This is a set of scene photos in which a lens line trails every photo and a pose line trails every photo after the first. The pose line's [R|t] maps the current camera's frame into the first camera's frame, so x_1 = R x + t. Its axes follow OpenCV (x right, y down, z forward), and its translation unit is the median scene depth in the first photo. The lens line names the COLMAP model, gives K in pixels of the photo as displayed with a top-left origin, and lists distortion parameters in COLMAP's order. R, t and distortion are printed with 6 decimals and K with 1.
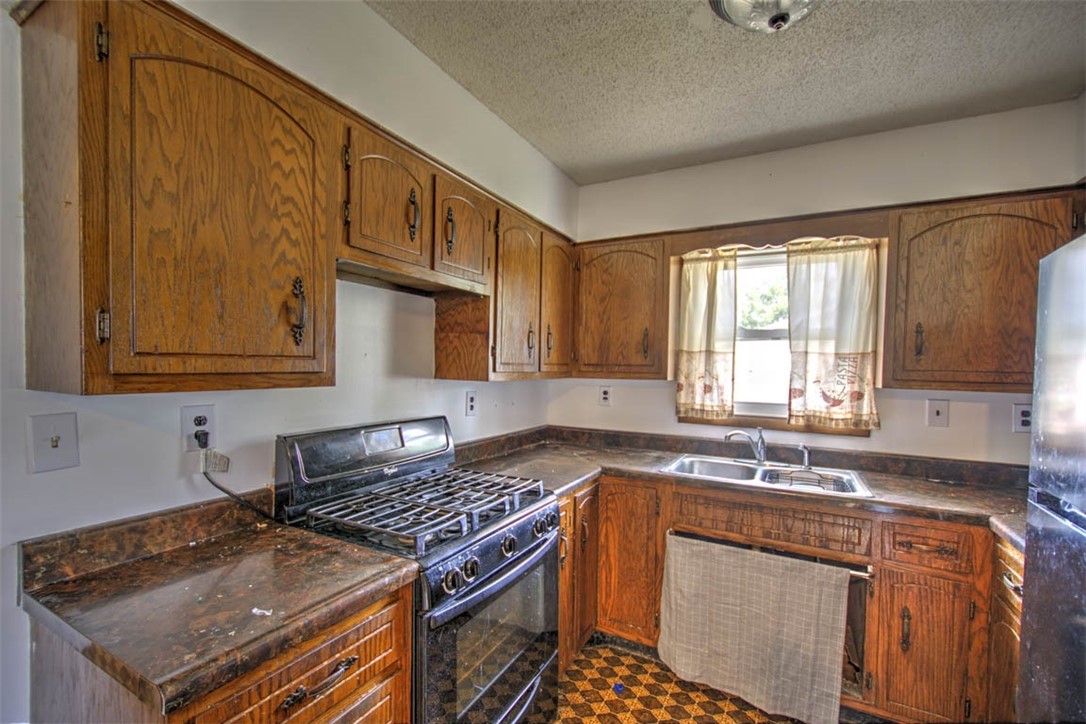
lens RADIAL K [[466.7, 0, 546.2], [0, 466.7, 376.1], [0, 0, 1]] dist [0.001145, -0.004774]
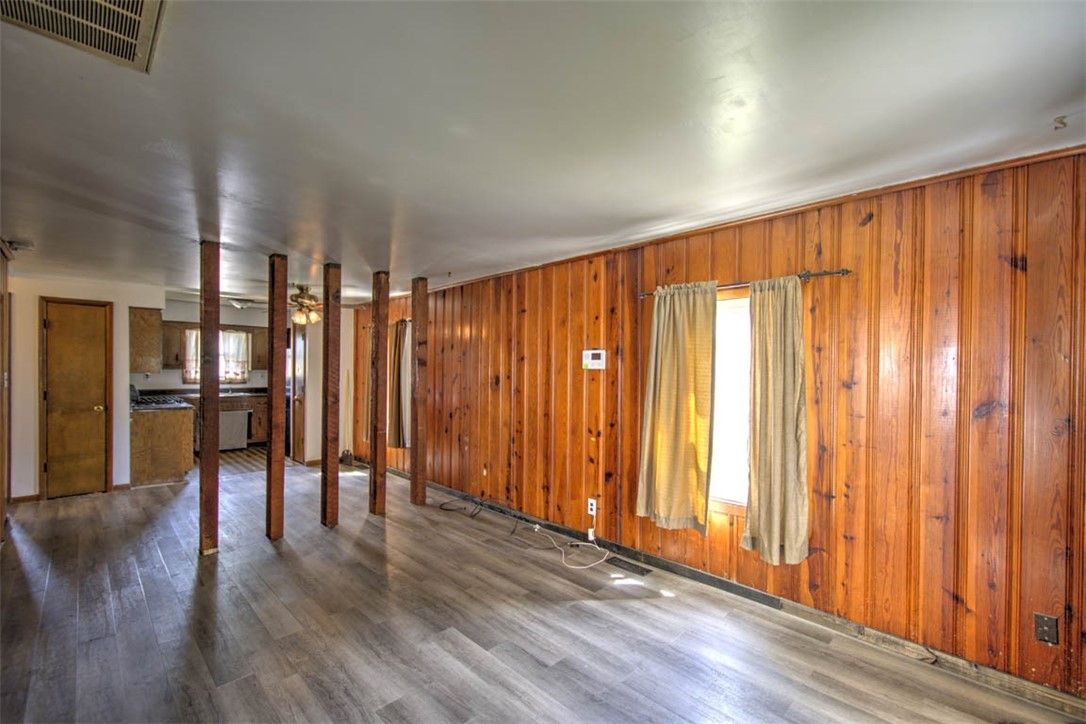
lens RADIAL K [[460.3, 0, 541.2], [0, 460.3, 372.9], [0, 0, 1]] dist [0.004334, -0.006876]
pose [[0.277986, -0.022356, 0.960325, -2.163944], [0.015857, 0.999700, 0.018682, 0.014179], [-0.960454, 0.010035, 0.278257, -2.265036]]
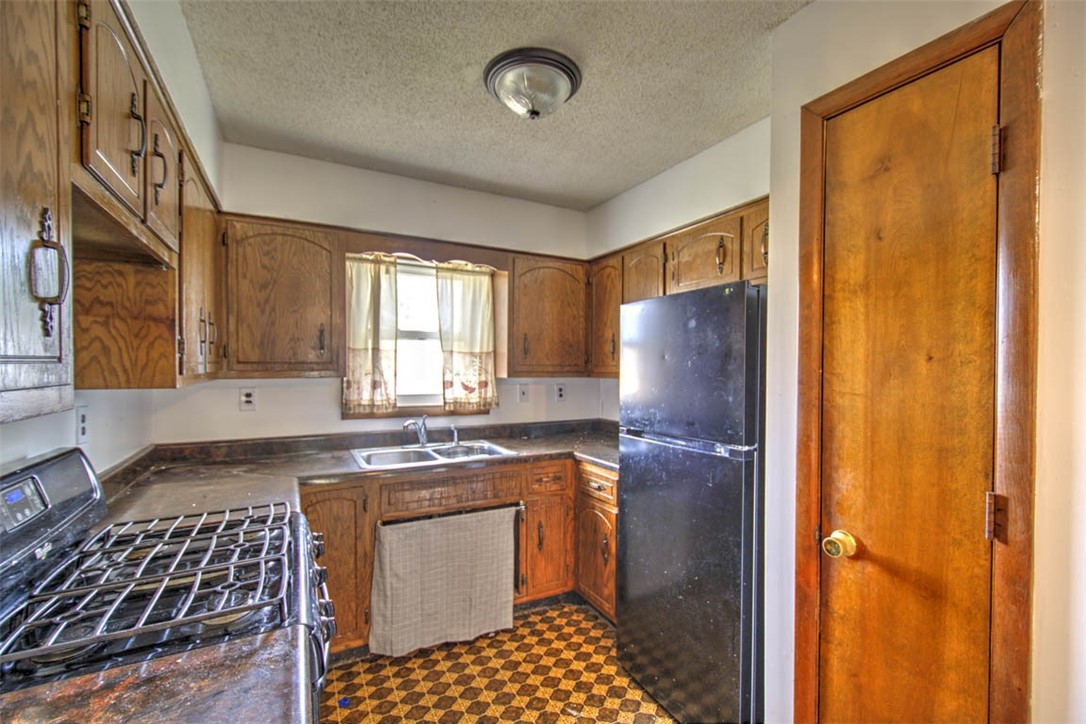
lens RADIAL K [[463.6, 0, 536.4], [0, 463.6, 373.6], [0, 0, 1]] dist [0.001412, -0.000604]
pose [[0.551700, -0.029755, 0.833512, -0.362717], [0.022570, 0.999530, 0.020743, -0.012325], [-0.833737, 0.007368, 0.552112, 0.131079]]
